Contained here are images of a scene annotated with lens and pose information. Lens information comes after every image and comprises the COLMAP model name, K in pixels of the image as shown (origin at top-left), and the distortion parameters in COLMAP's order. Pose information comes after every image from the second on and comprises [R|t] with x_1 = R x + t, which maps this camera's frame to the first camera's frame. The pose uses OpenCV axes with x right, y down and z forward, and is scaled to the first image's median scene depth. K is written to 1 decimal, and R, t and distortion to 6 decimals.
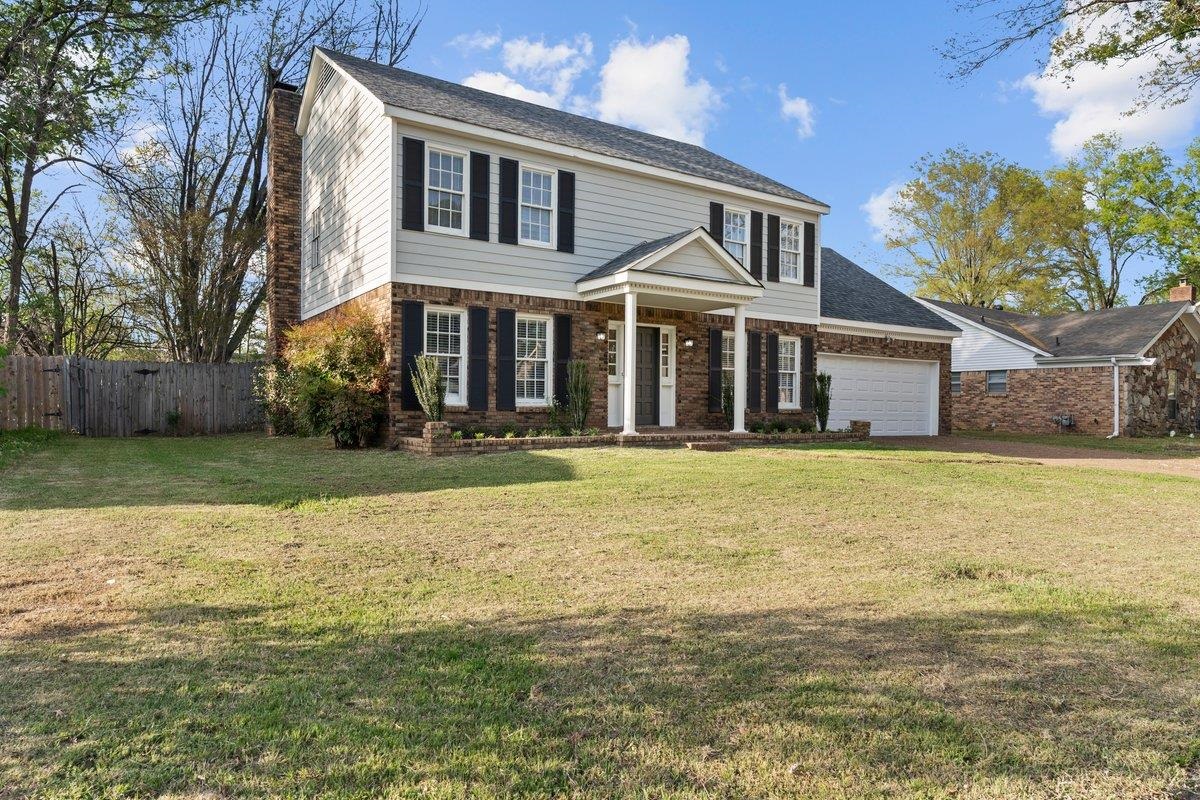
lens RADIAL K [[720.0, 0, 600.0], [0, 720.0, 400.0], [0, 0, 1]] dist [0.003269, 0.001364]
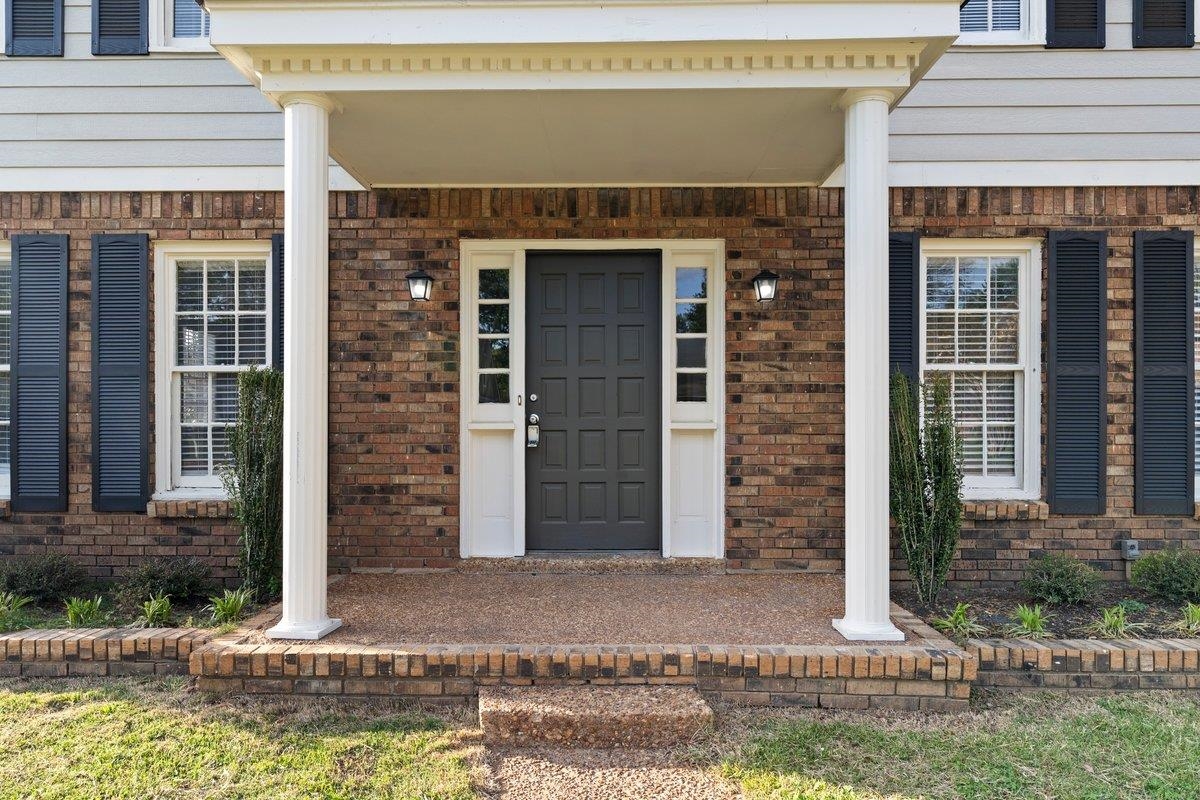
lens RADIAL K [[720.0, 0, 600.0], [0, 720.0, 400.0], [0, 0, 1]] dist [0.003269, 0.001364]
pose [[0.829917, -0.010452, -0.557789, 0.238460], [0.012524, 0.999922, -0.000103, -0.033866], [0.557746, -0.006900, 0.829983, 0.719047]]
